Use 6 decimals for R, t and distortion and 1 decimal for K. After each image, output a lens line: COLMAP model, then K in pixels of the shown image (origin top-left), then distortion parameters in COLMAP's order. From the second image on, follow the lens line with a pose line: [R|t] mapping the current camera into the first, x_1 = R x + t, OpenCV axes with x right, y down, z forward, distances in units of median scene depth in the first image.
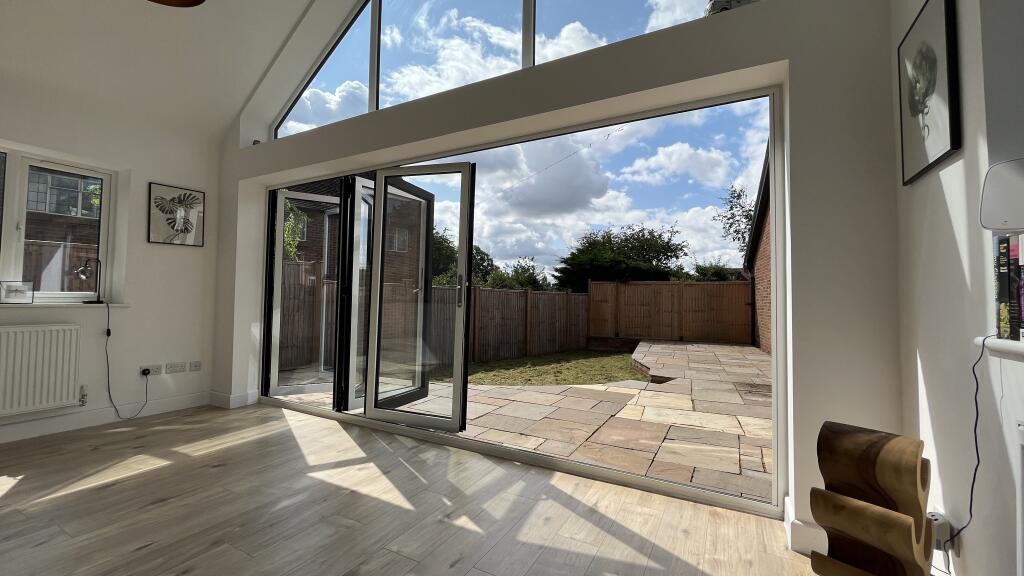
lens RADIAL K [[413.0, 0, 509.0], [0, 413.0, 282.6], [0, 0, 1]] dist [-0.000807, -0.000750]
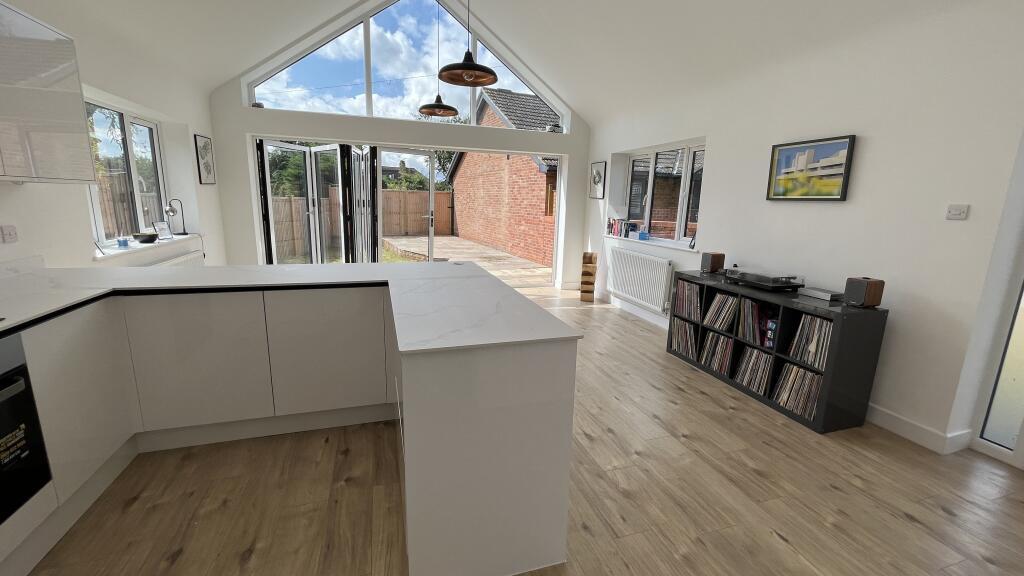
lens RADIAL K [[413.0, 0, 509.9], [0, 413.0, 282.3], [0, 0, 1]] dist [-0.000807, -0.000750]
pose [[0.691587, -0.136750, 0.709230, -1.141344], [-0.048856, 0.970809, 0.234827, -0.146787], [-0.720639, -0.197053, 0.664718, -0.582866]]
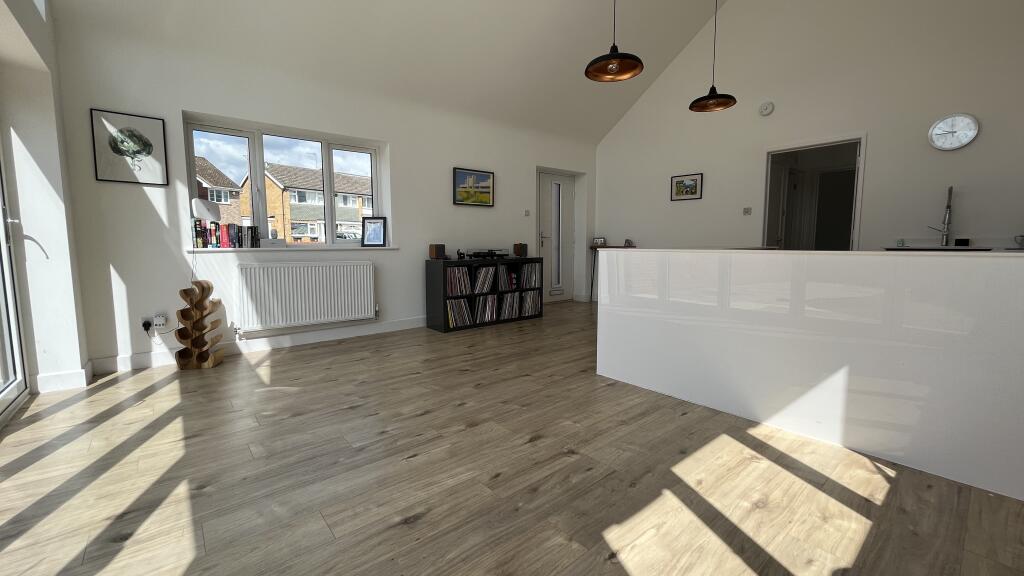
lens RADIAL K [[413.0, 0, 508.4], [0, 413.0, 284.2], [0, 0, 1]] dist [-0.000807, -0.000750]
pose [[-0.929396, -0.048232, 0.365919, -0.721016], [-0.025997, 0.997517, 0.065454, 0.039226], [-0.368167, 0.051319, -0.928342, 0.914721]]
